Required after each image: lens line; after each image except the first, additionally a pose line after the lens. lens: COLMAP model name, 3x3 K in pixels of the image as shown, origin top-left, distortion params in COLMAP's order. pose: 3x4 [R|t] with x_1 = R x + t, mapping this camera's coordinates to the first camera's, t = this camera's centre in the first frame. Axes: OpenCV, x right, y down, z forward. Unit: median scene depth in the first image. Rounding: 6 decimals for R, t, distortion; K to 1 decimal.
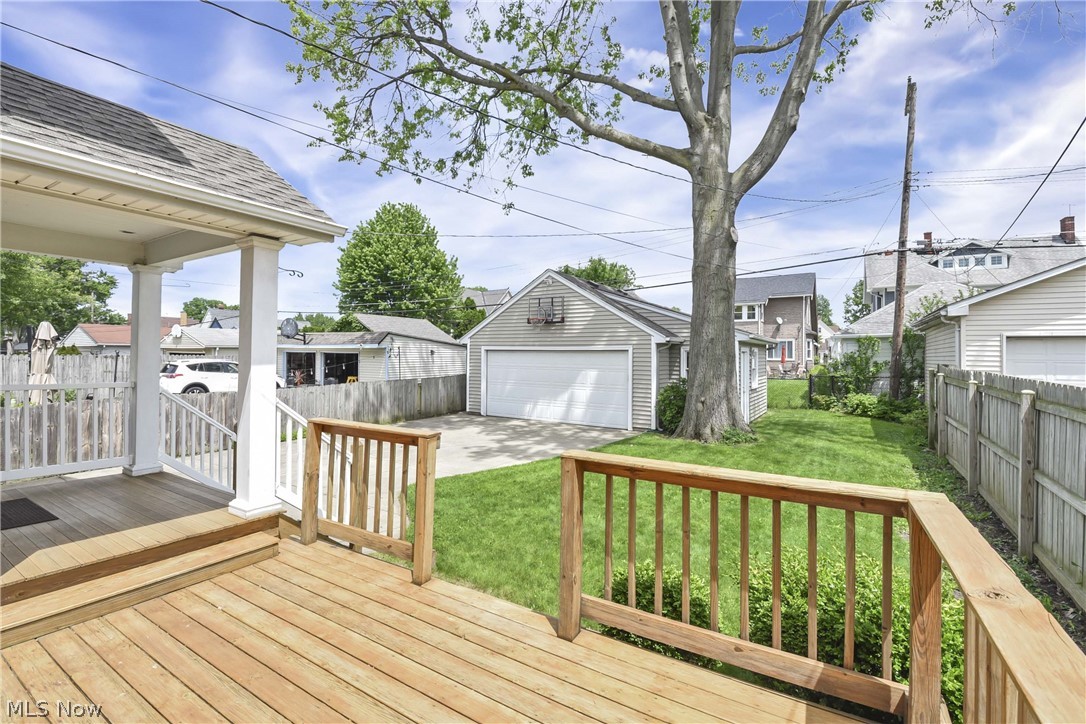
lens RADIAL K [[471.7, 0, 541.0], [0, 471.7, 351.6], [0, 0, 1]] dist [-0.013732, -0.001342]
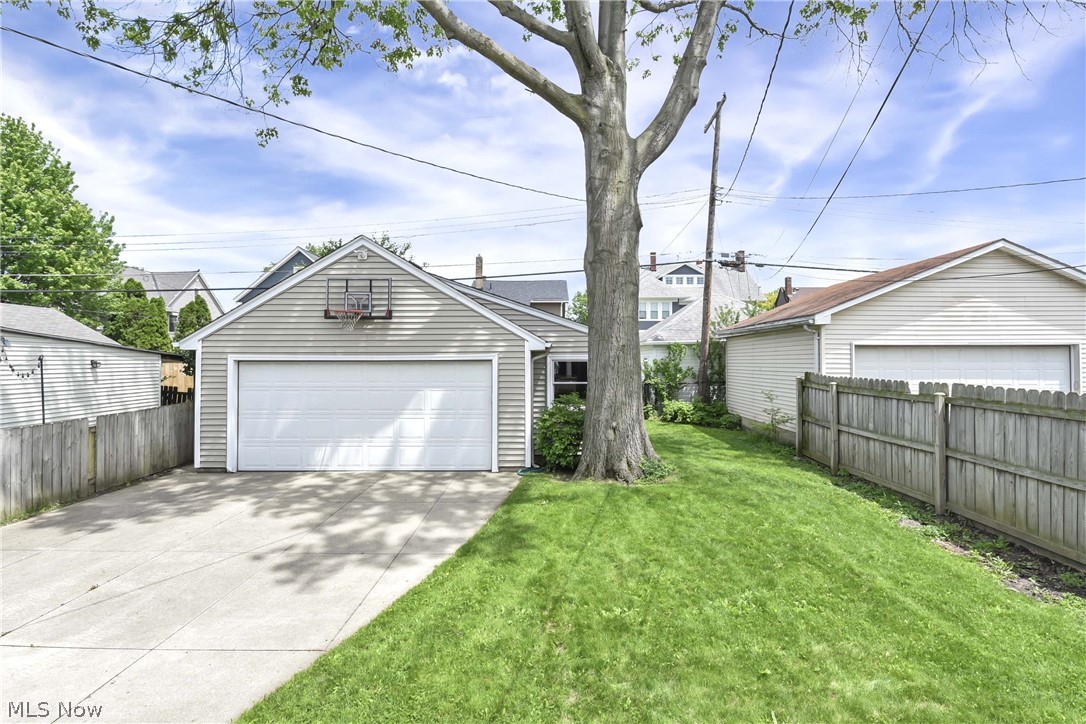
lens RADIAL K [[513.7, 0, 568.1], [0, 513.7, 350.7], [0, 0, 1]] dist [-0.006035, -0.004463]
pose [[0.839381, 0.000417, 0.543544, -0.114188], [0.006092, 0.999930, -0.010174, -0.007006], [-0.543510, 0.011851, 0.839319, 0.226522]]
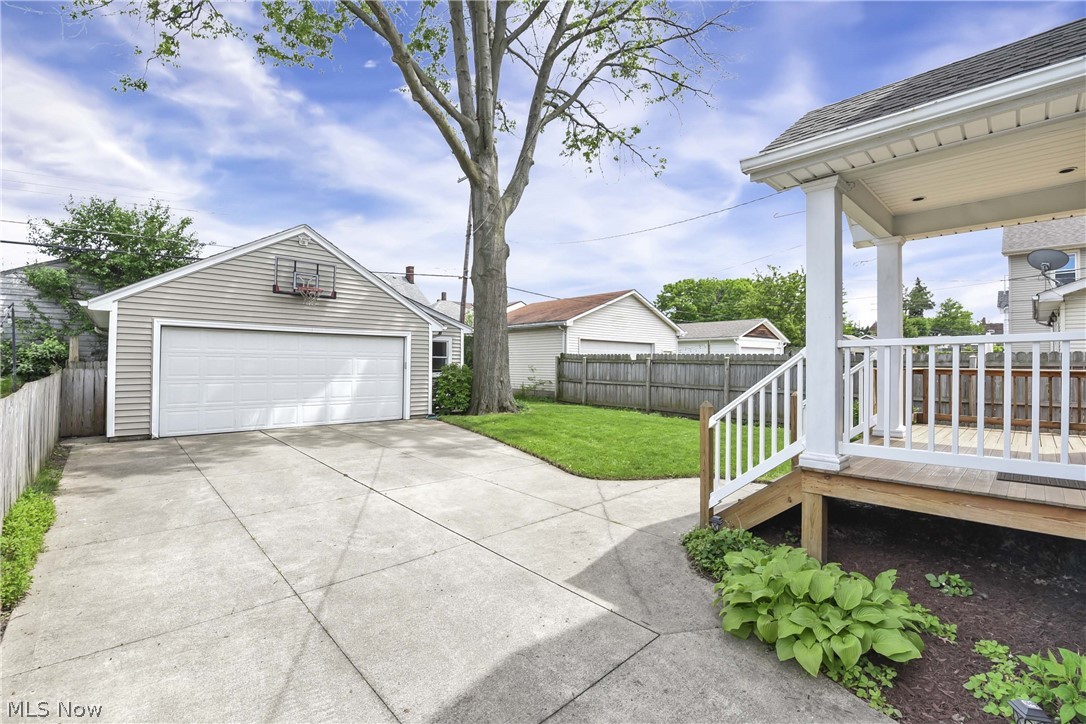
lens RADIAL K [[471.7, 0, 548.4], [0, 471.7, 363.5], [0, 0, 1]] dist [-0.013732, -0.001342]
pose [[0.252327, -0.004113, 0.967633, -0.543152], [-0.011289, 0.999910, 0.007194, 0.033153], [-0.967576, -0.012739, 0.252258, 0.380150]]
